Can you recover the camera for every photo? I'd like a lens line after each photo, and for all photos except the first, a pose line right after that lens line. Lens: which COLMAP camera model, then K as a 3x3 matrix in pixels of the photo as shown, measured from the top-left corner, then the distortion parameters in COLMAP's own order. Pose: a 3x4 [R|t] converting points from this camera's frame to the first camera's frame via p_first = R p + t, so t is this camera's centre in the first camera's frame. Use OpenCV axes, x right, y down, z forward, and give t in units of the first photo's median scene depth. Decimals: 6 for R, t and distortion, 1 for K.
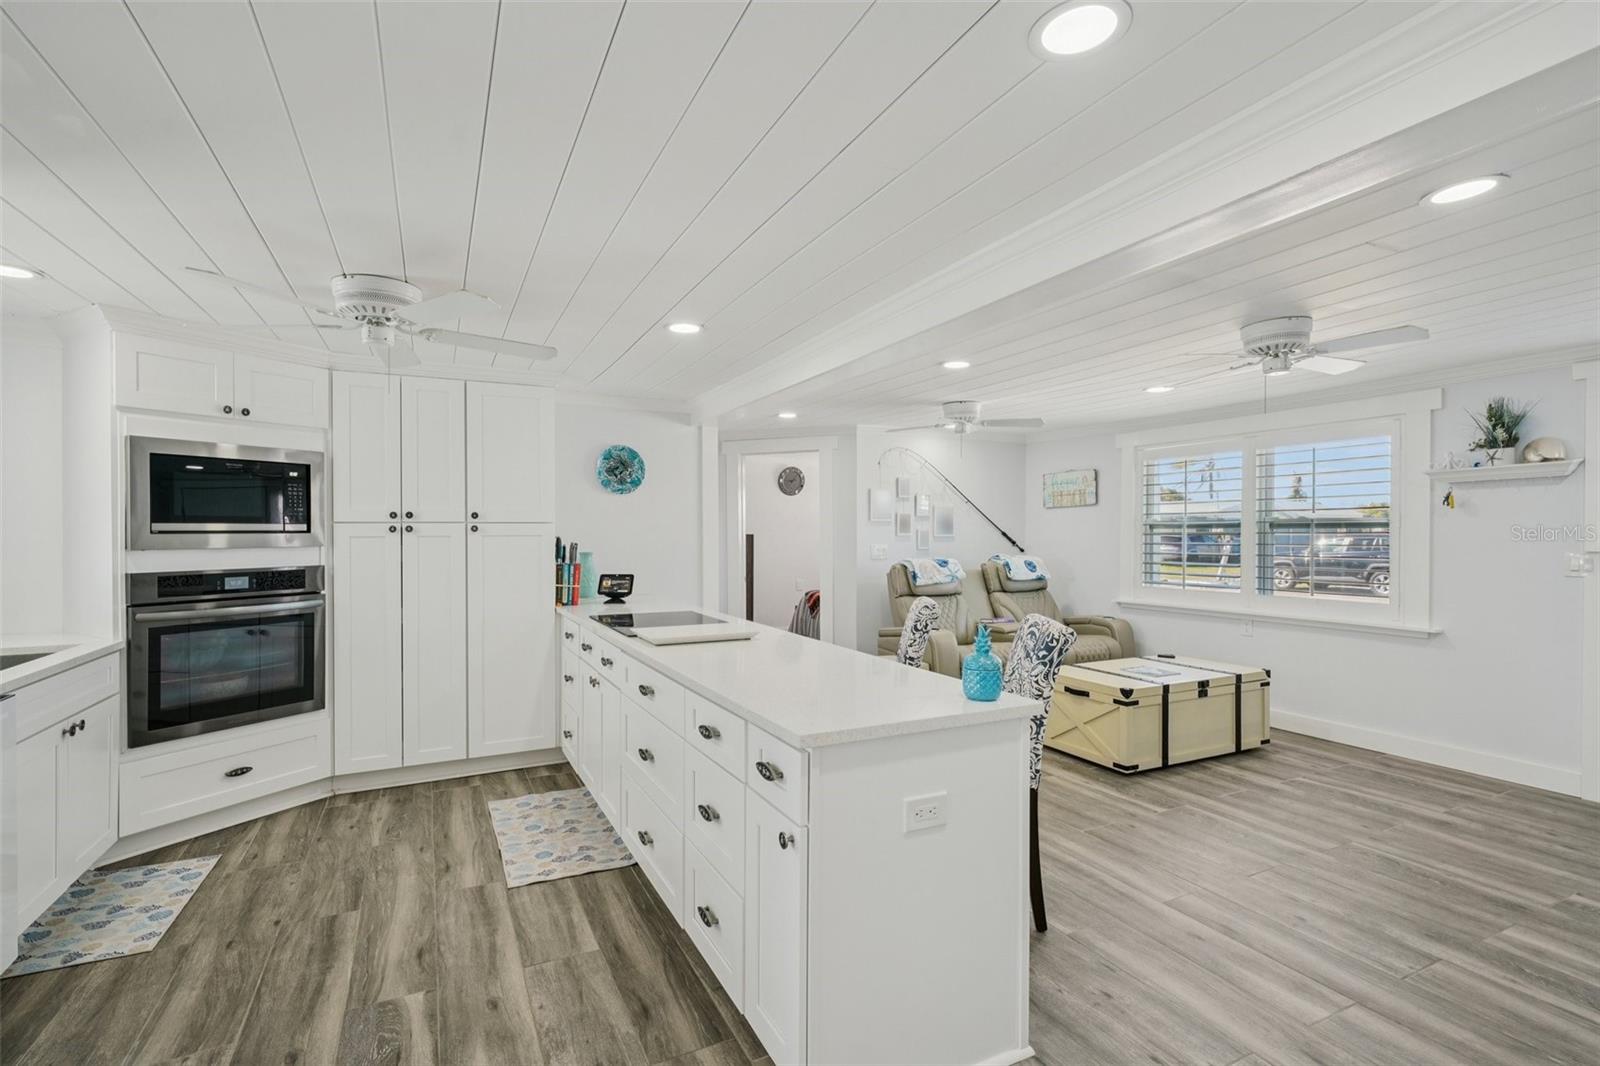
lens RADIAL K [[747.3, 0, 792.8], [0, 747.3, 531.7], [0, 0, 1]] dist [0.000159, 0.002106]
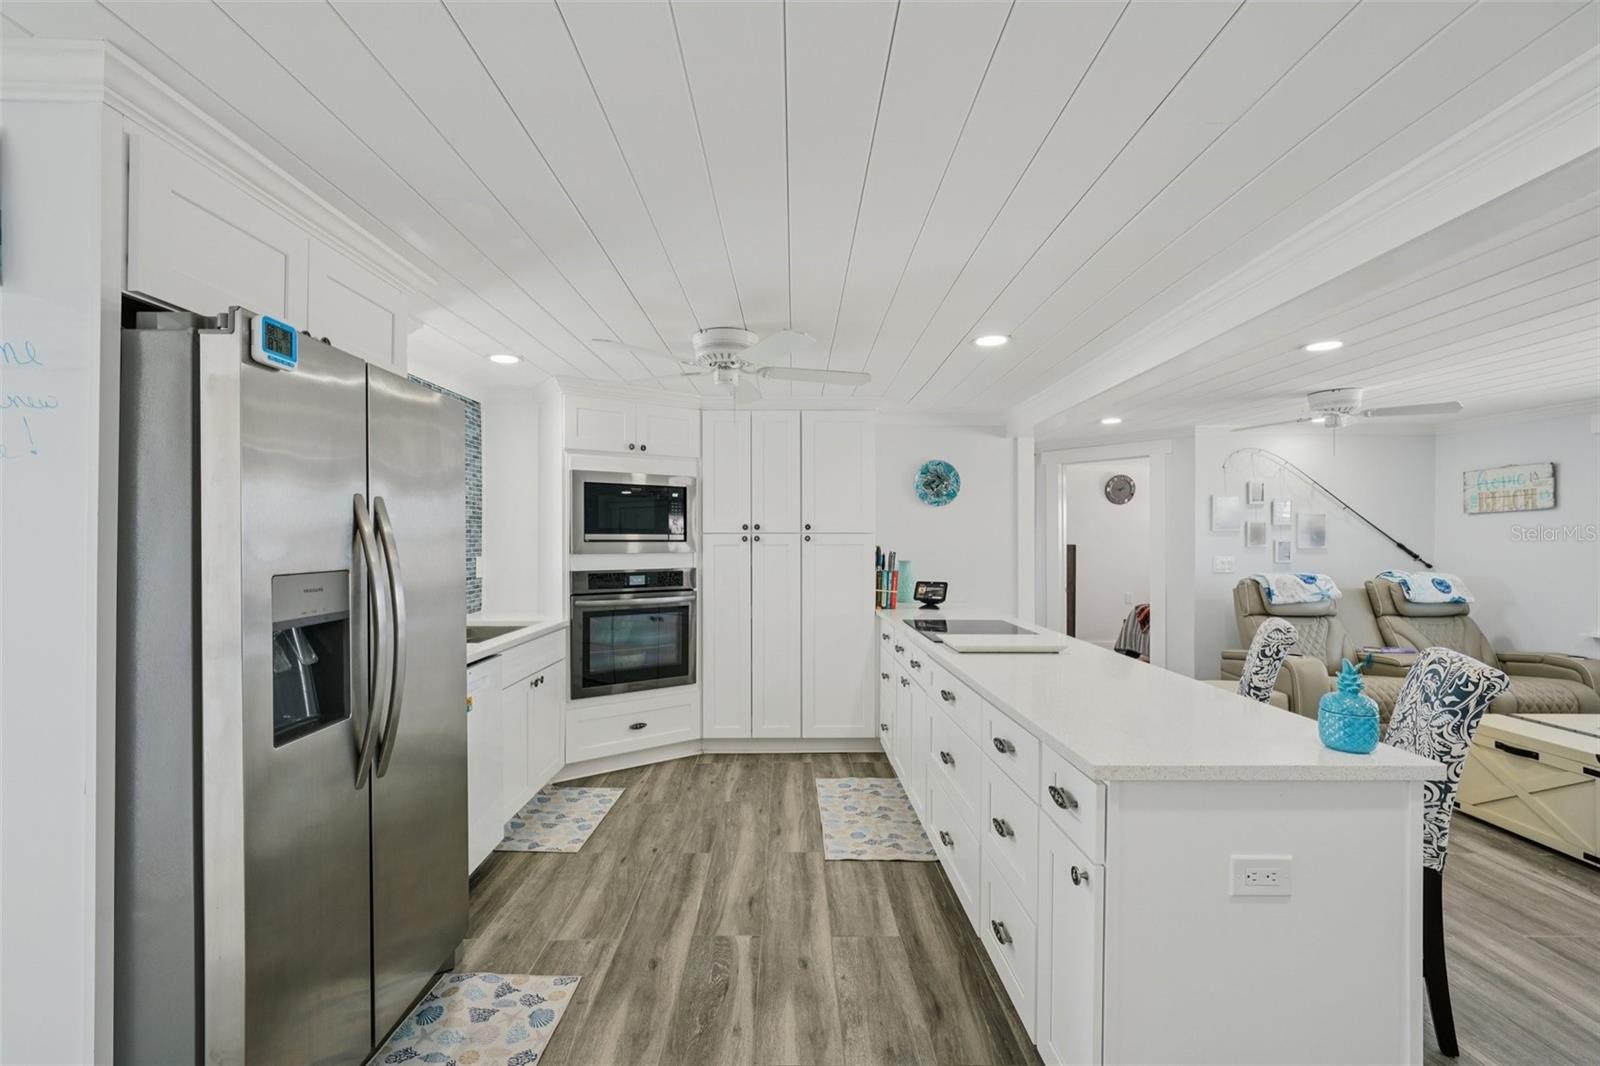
lens RADIAL K [[694.4, 0, 792.3], [0, 694.4, 539.3], [0, 0, 1]] dist [-0.010859, 0.006122]
pose [[0.899720, 0.002243, -0.436461, 0.020565], [-0.003584, 0.999991, -0.002250, -0.000348], [0.436452, 0.003589, 0.899720, 0.033193]]
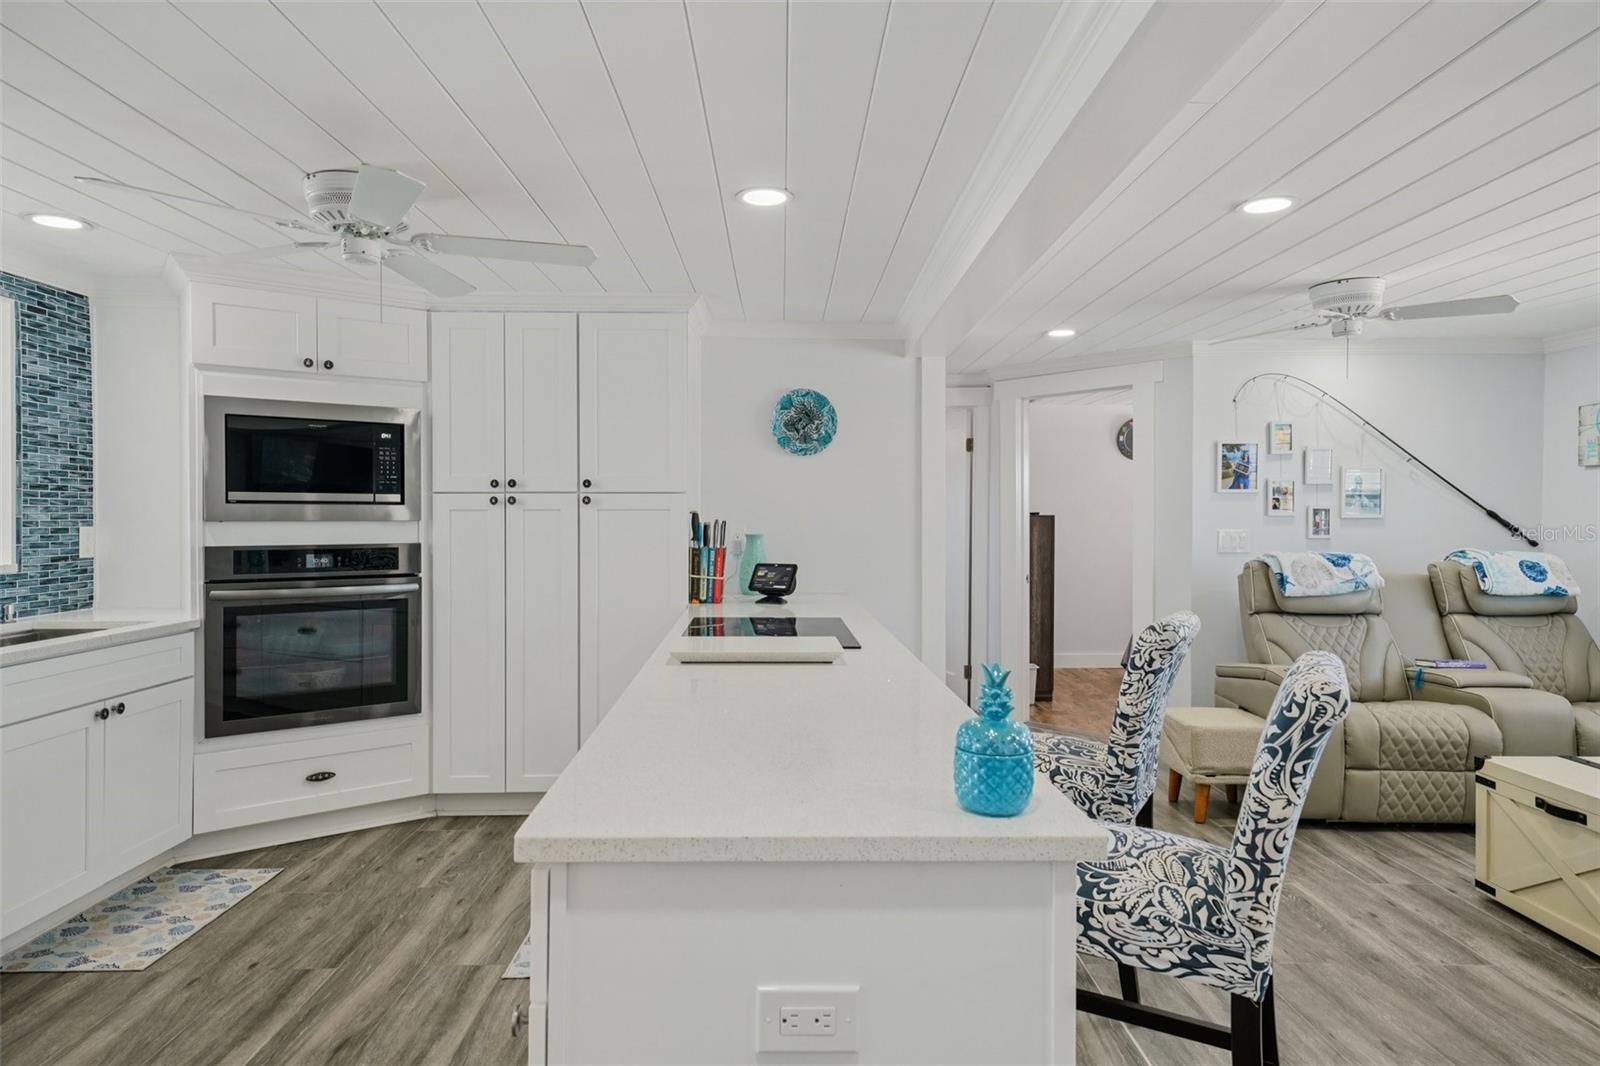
lens RADIAL K [[958.5, 0, 793.9], [0, 958.5, 524.5], [0, 0, 1]] dist [0.021819, 0.000119]
pose [[0.905922, 0.005759, -0.423406, 0.218931], [-0.003587, 0.999976, 0.005928, 0.016073], [0.423430, -0.003851, 0.905921, 0.196397]]
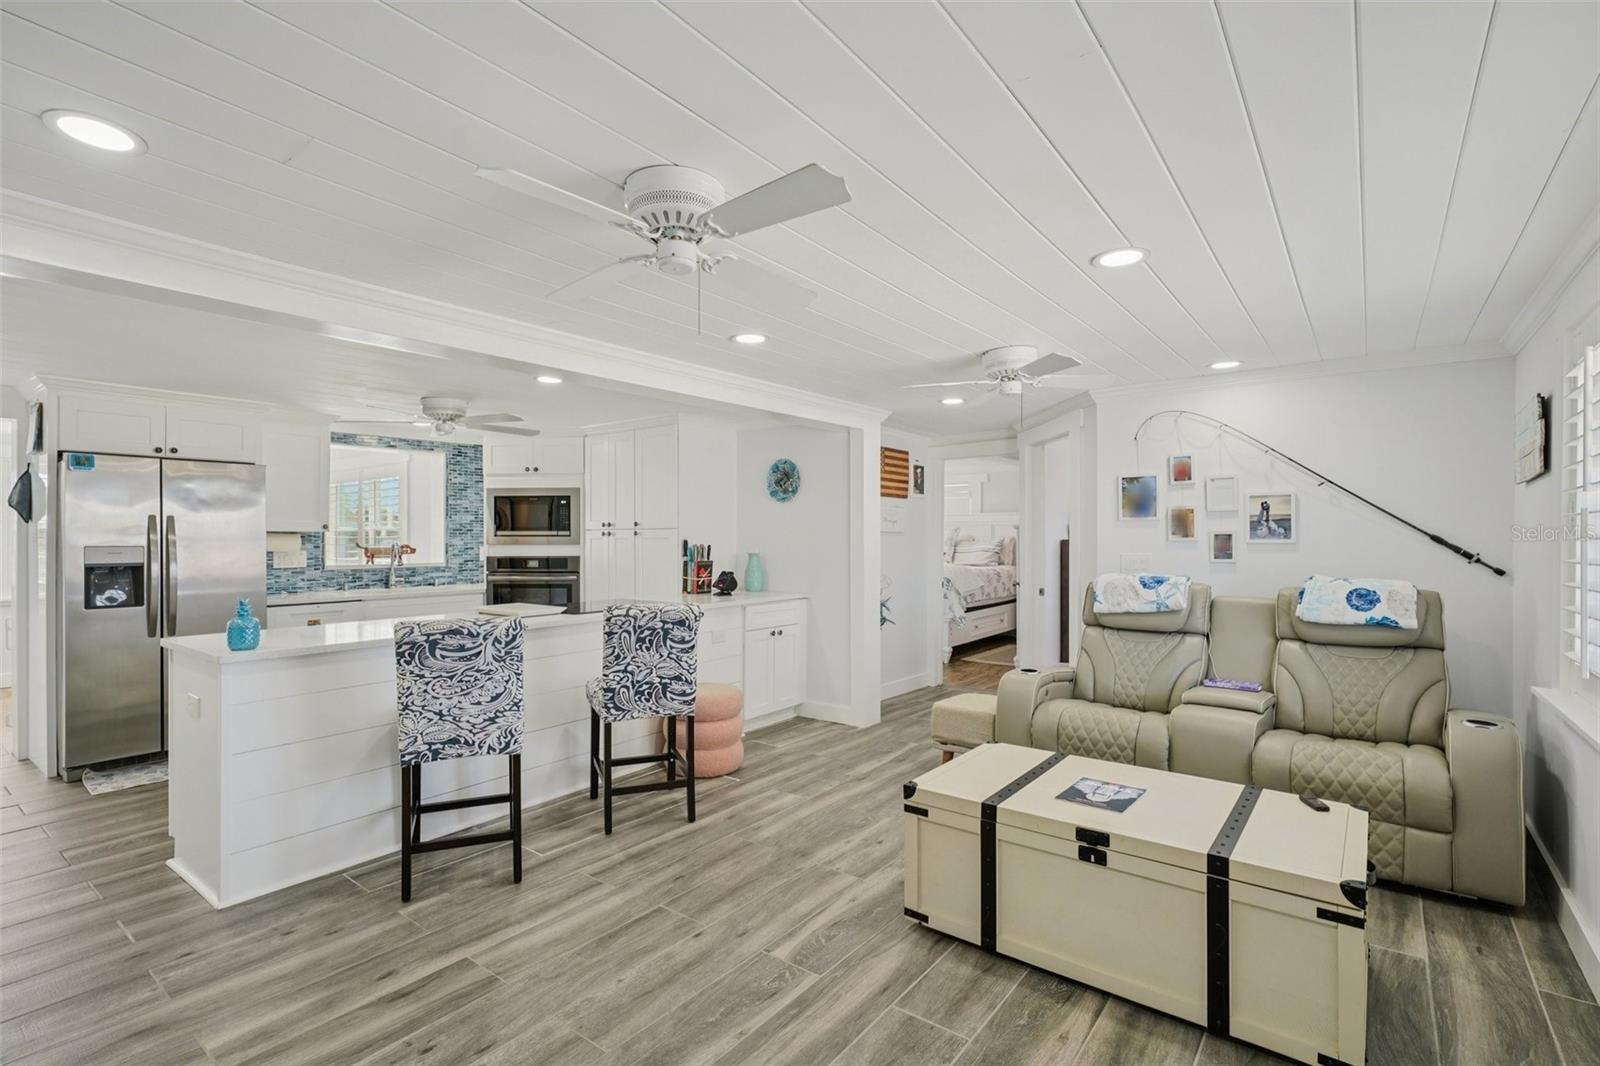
lens RADIAL K [[742.6, 0, 792.8], [0, 742.6, 537.8], [0, 0, 1]] dist [-0.001122, 0.002197]
pose [[0.440369, -0.000966, -0.897816, 1.069007], [-0.001154, 0.999998, -0.001642, 0.006923], [0.897816, 0.001759, 0.440367, 0.712466]]
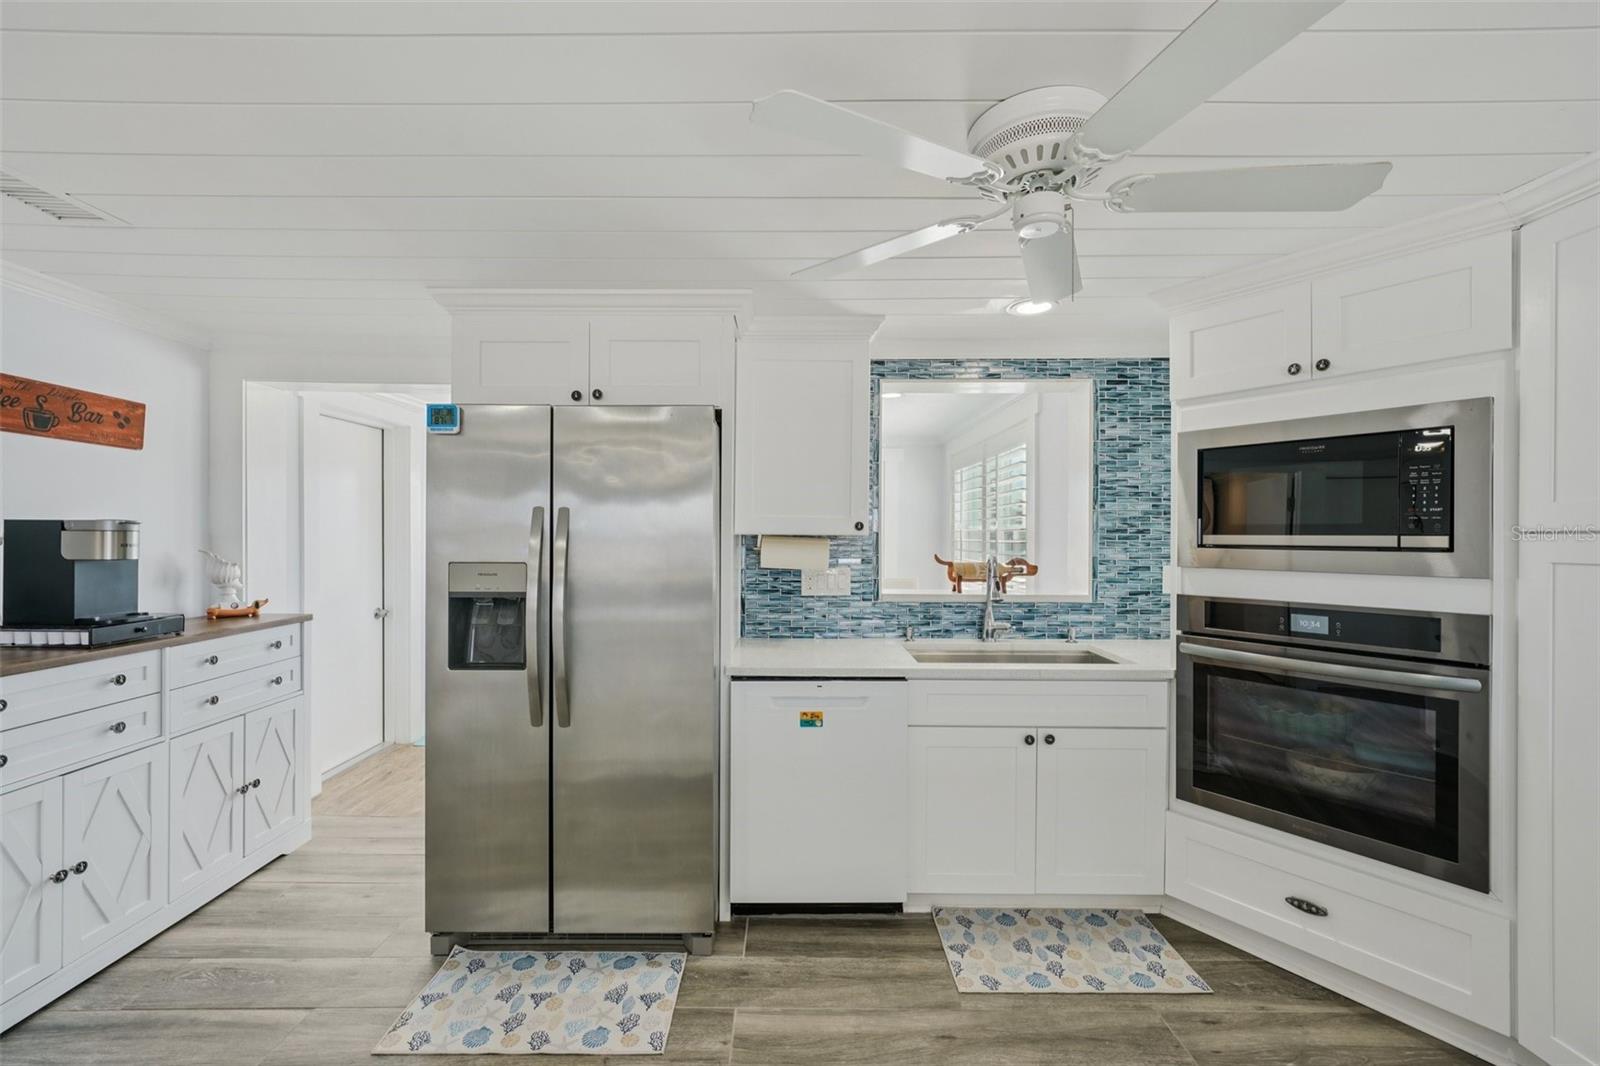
lens RADIAL K [[674.8, 0, 794.2], [0, 674.8, 535.6], [0, 0, 1]] dist [-0.015683, 0.006992]
pose [[-0.439001, -0.000238, -0.898486, -0.001611], [-0.007850, 0.999963, 0.003571, -0.008362], [0.898452, 0.008620, -0.438987, 0.782331]]
